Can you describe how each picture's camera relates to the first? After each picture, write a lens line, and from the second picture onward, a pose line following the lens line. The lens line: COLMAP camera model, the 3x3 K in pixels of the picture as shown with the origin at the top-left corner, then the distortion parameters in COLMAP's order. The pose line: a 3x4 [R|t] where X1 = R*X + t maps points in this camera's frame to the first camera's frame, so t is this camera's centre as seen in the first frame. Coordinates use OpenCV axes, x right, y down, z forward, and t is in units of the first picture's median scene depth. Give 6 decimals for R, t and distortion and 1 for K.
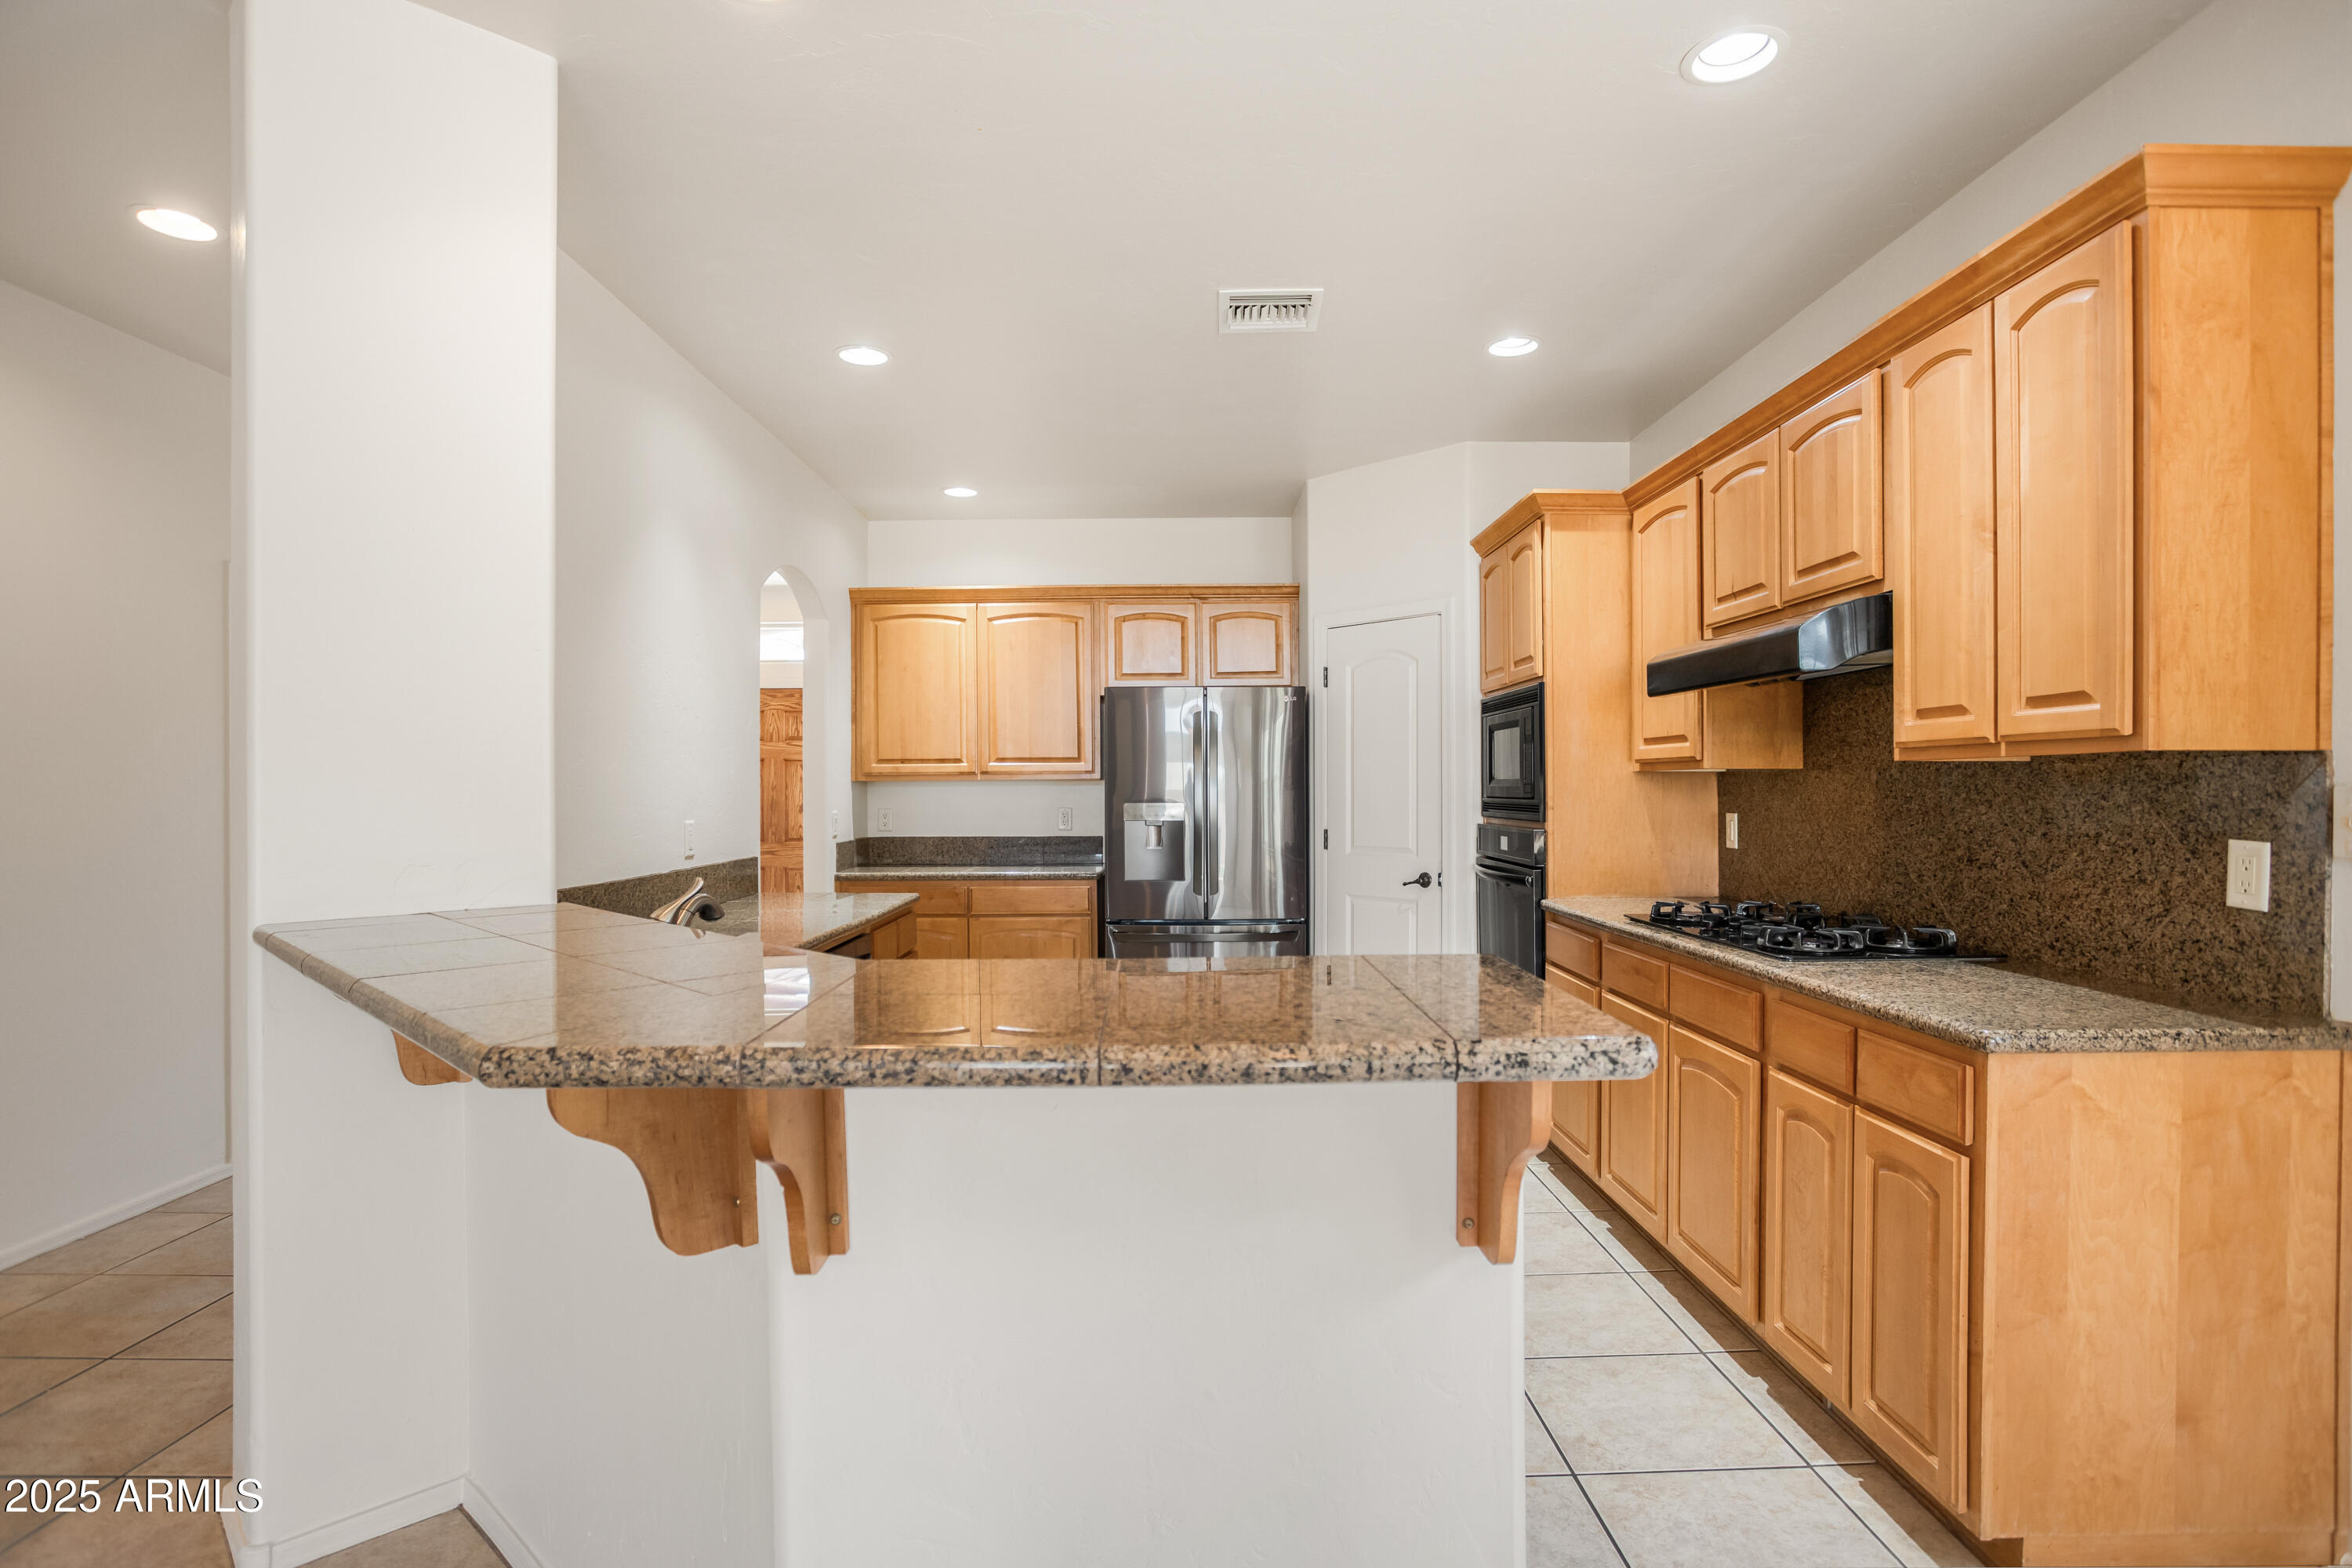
lens RADIAL K [[1182.3, 0, 1203.9], [0, 1182.3, 775.8], [0, 0, 1]] dist [-0.021652, 0.000263]
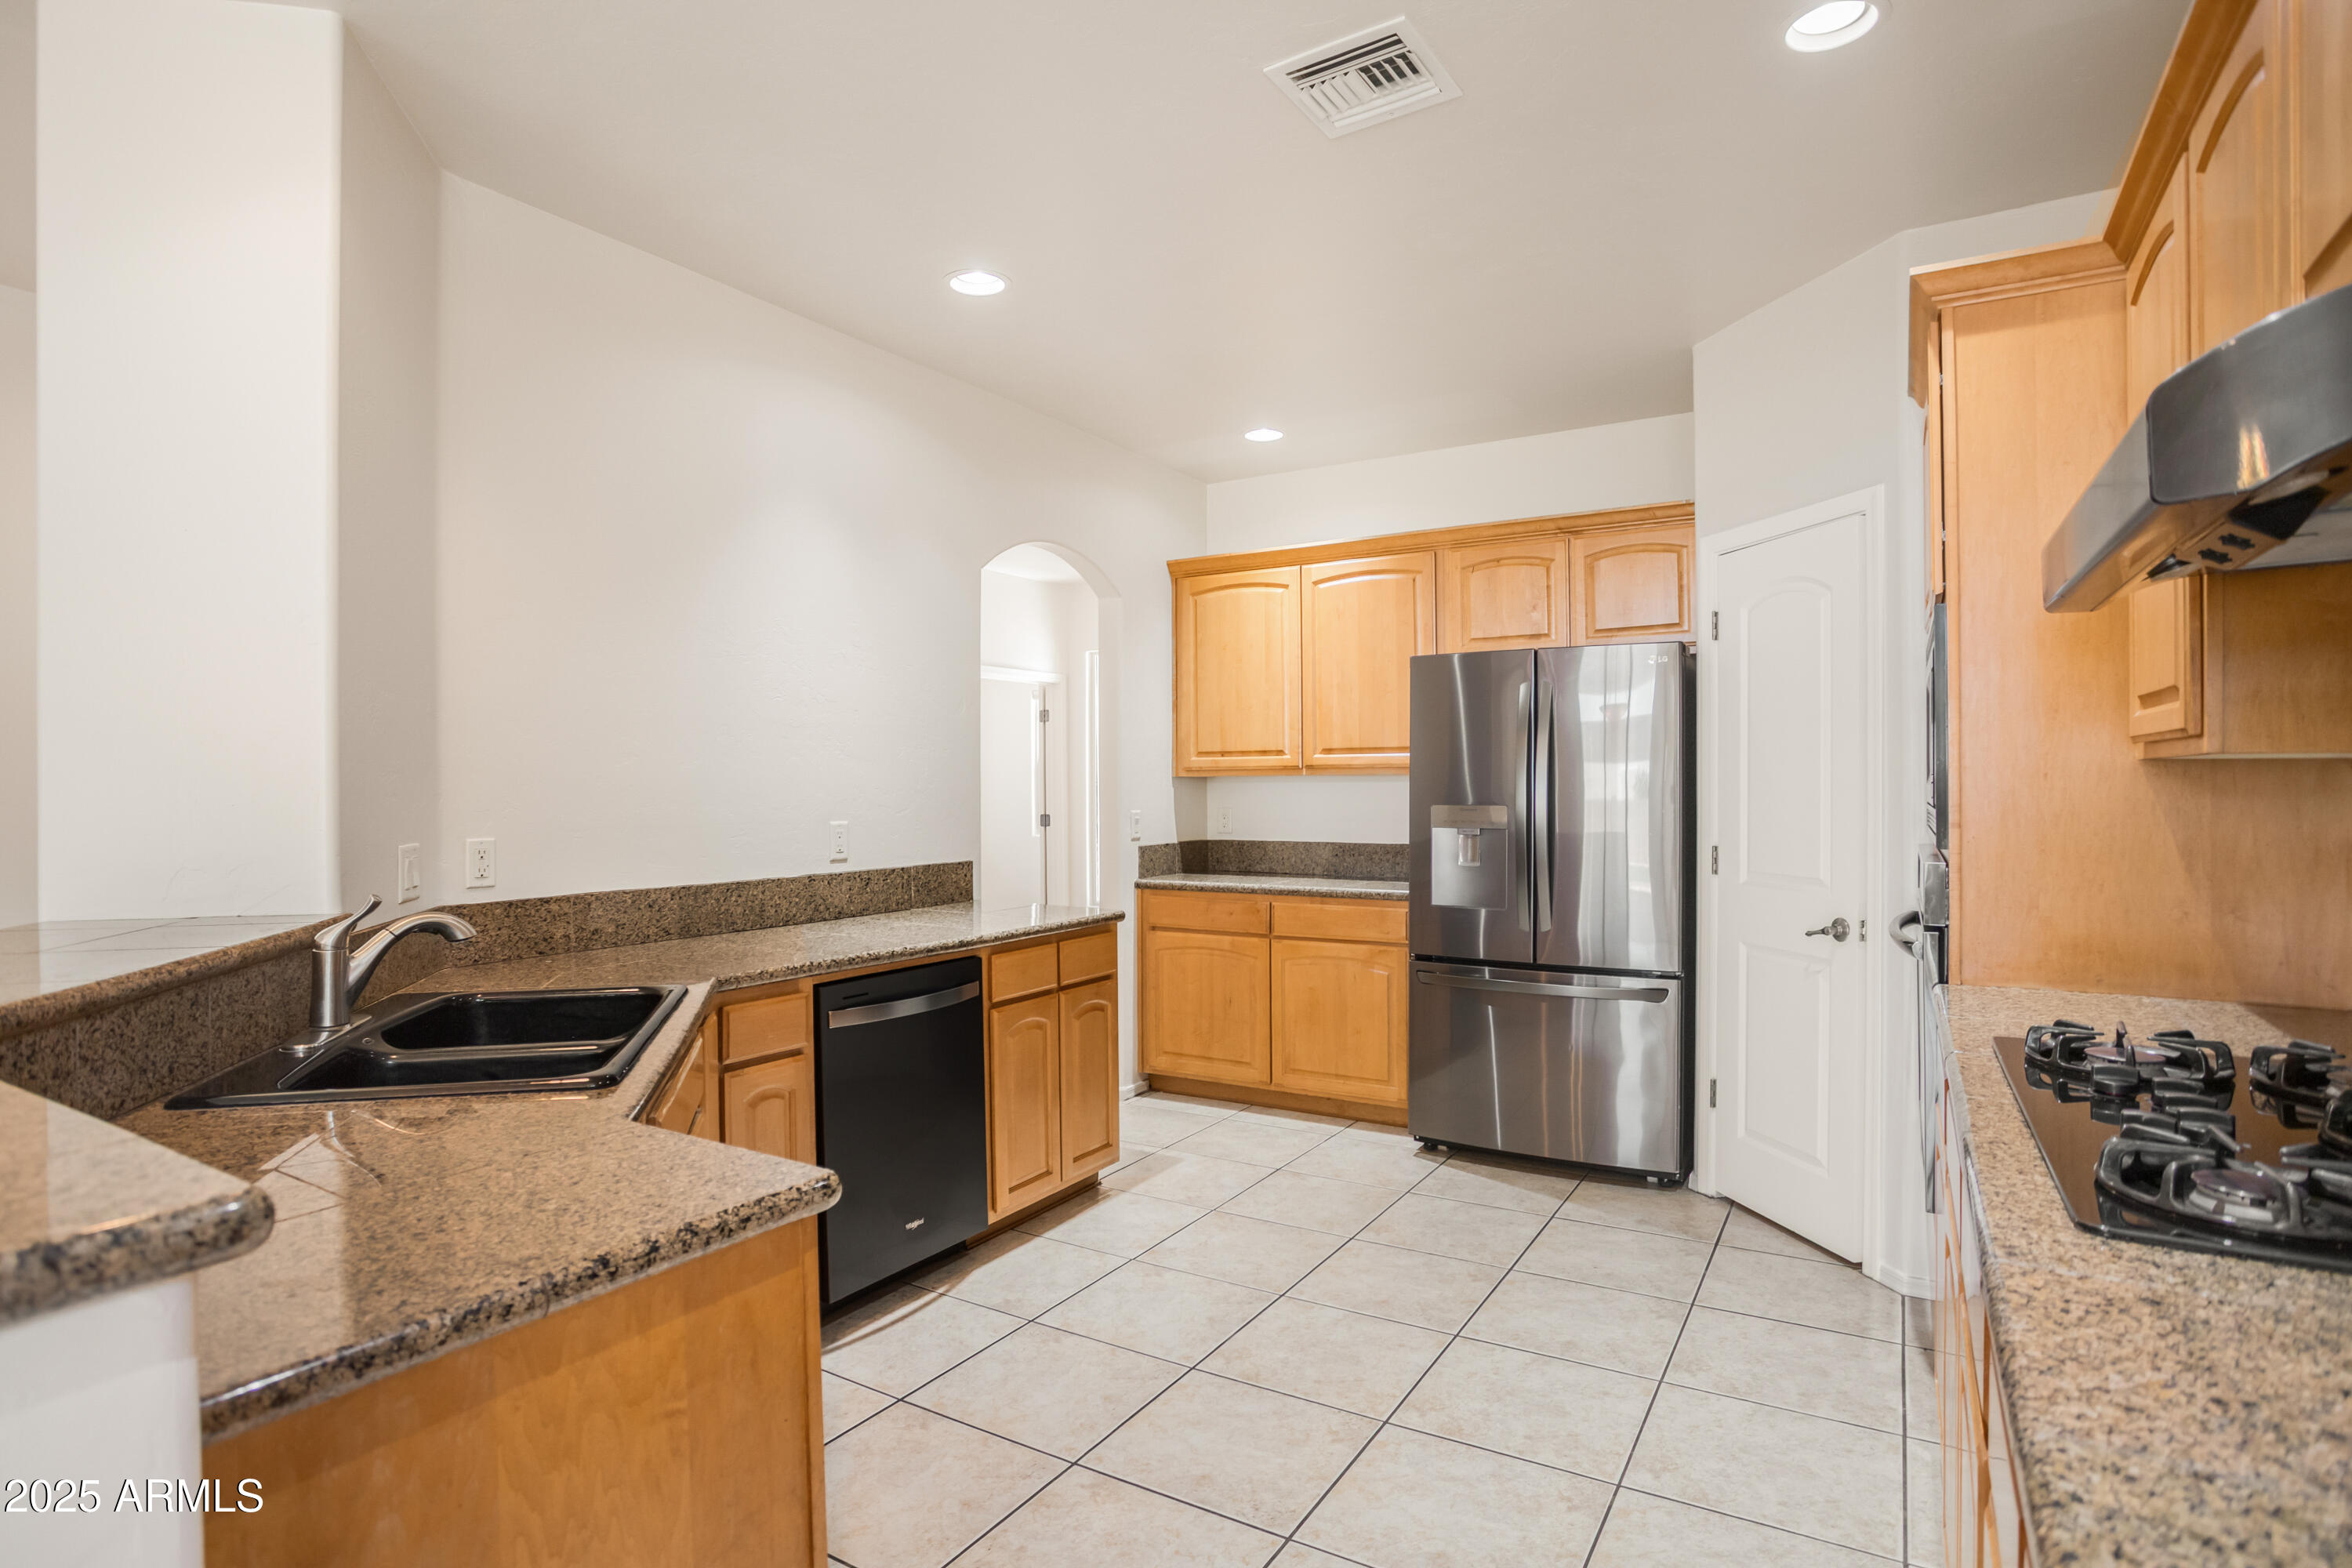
lens RADIAL K [[1216.9, 0, 1176.0], [0, 1216.9, 784.0], [0, 0, 1]] dist [-0.062617, 0.000340]
pose [[0.845203, 0.000650, -0.534446, 0.195889], [0.006078, 0.999923, 0.010828, -0.000144], [0.534412, -0.012400, 0.845133, 0.222240]]
